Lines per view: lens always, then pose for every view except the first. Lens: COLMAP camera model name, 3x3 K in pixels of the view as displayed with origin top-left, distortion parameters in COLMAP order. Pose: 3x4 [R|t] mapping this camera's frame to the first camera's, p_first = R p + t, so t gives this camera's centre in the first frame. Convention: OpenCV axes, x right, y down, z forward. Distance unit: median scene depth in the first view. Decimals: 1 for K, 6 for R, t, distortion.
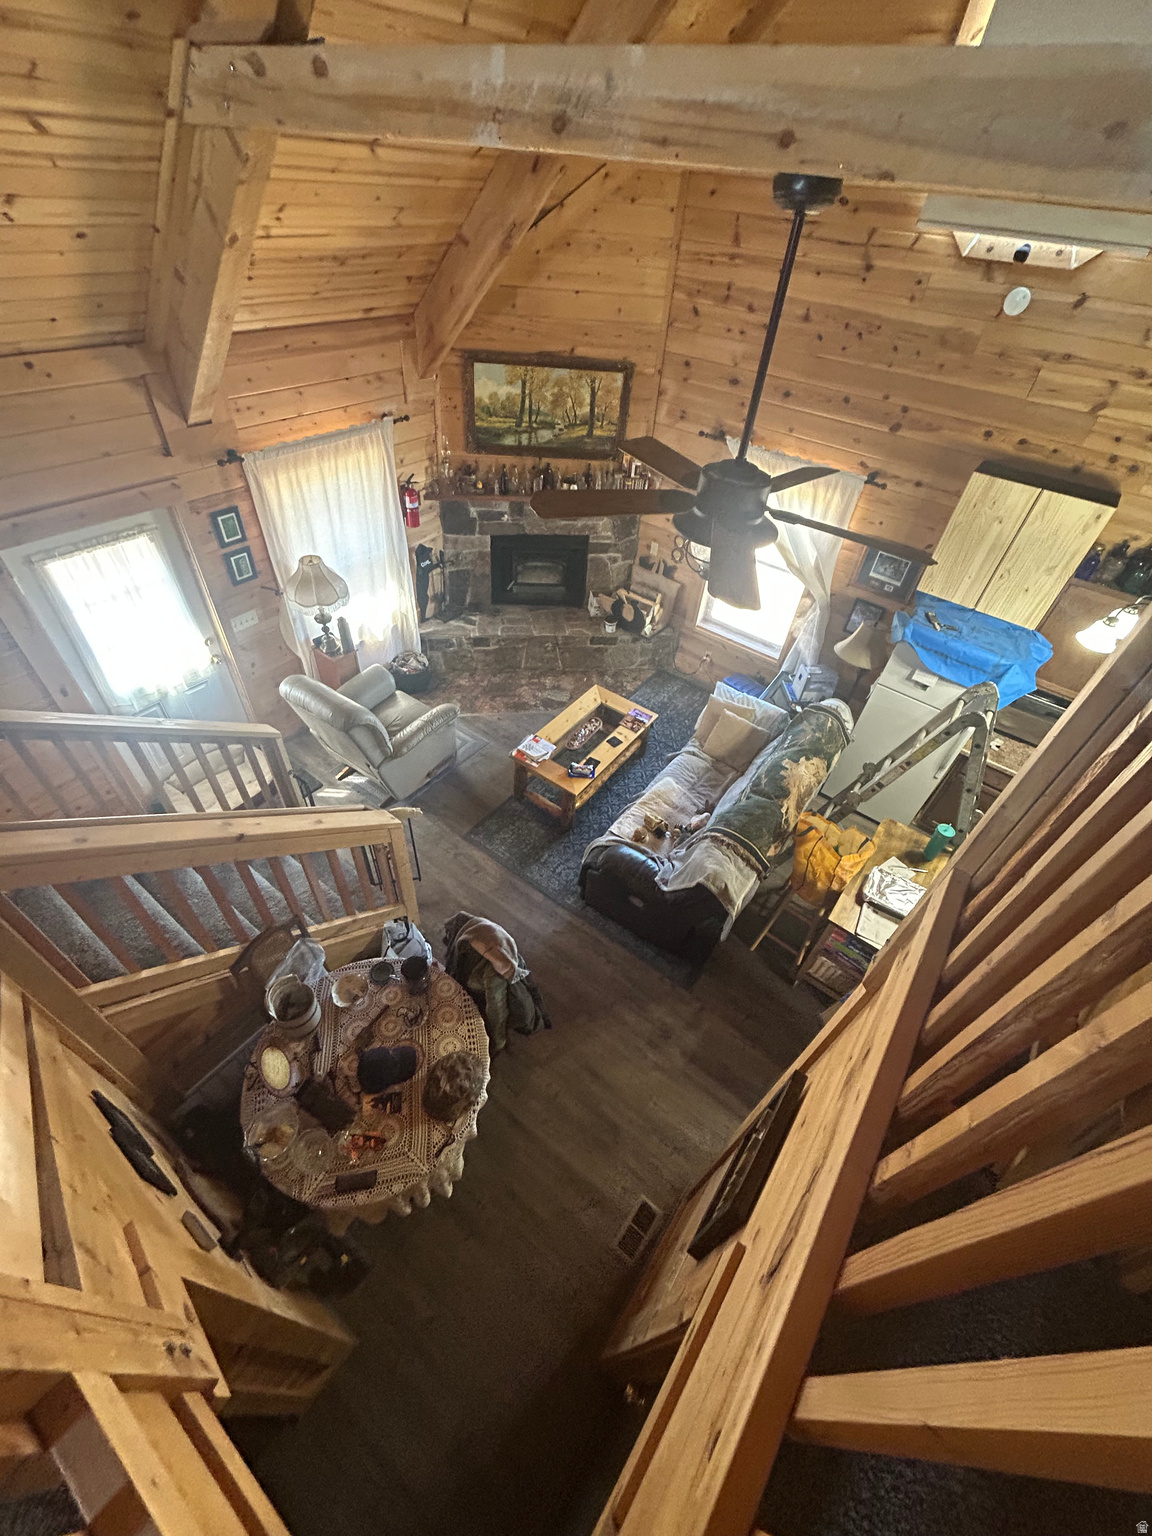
lens RADIAL K [[621.7, 0, 576.4], [0, 621.7, 766.8], [0, 0, 1]] dist [-0.002878, -0.000475]
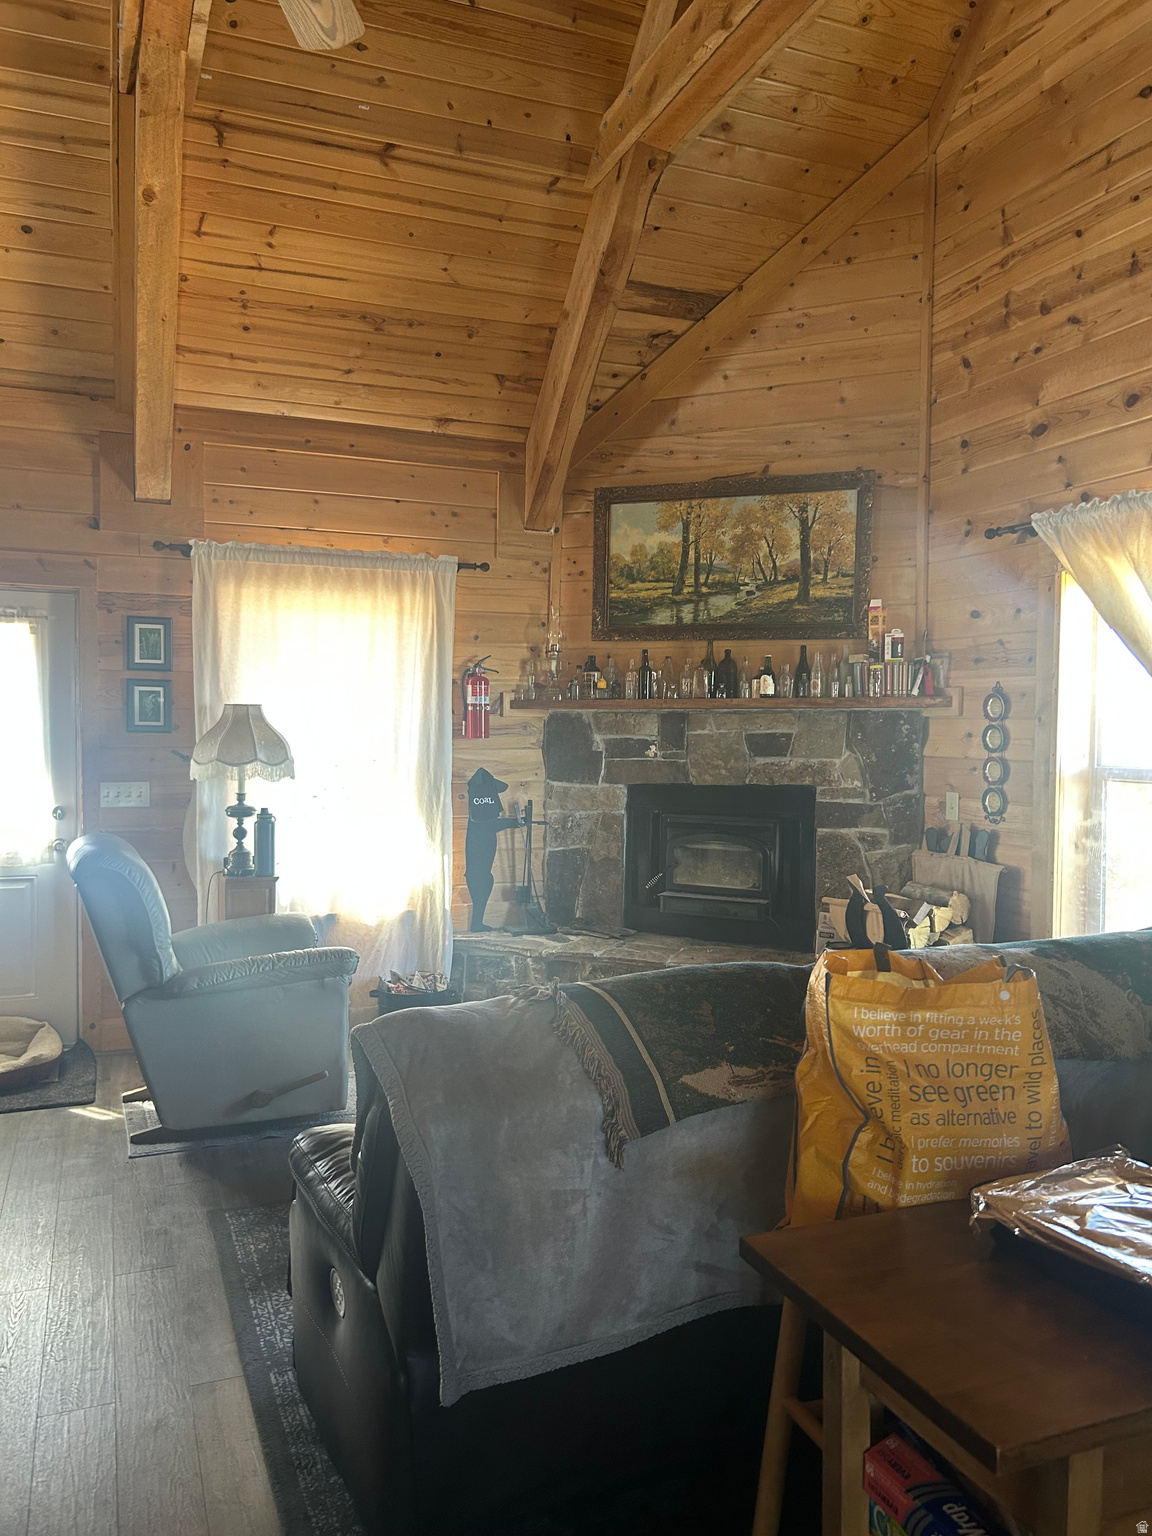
lens RADIAL K [[1164.6, 0, 567.7], [0, 1164.6, 774.3], [0, 0, 1]] dist [0.054835, -0.045313]
pose [[0.852808, -0.047597, -0.520051, 0.378493], [-0.323534, 0.733551, -0.597687, 0.259908], [0.409932, 0.677966, 0.610179, 0.410652]]
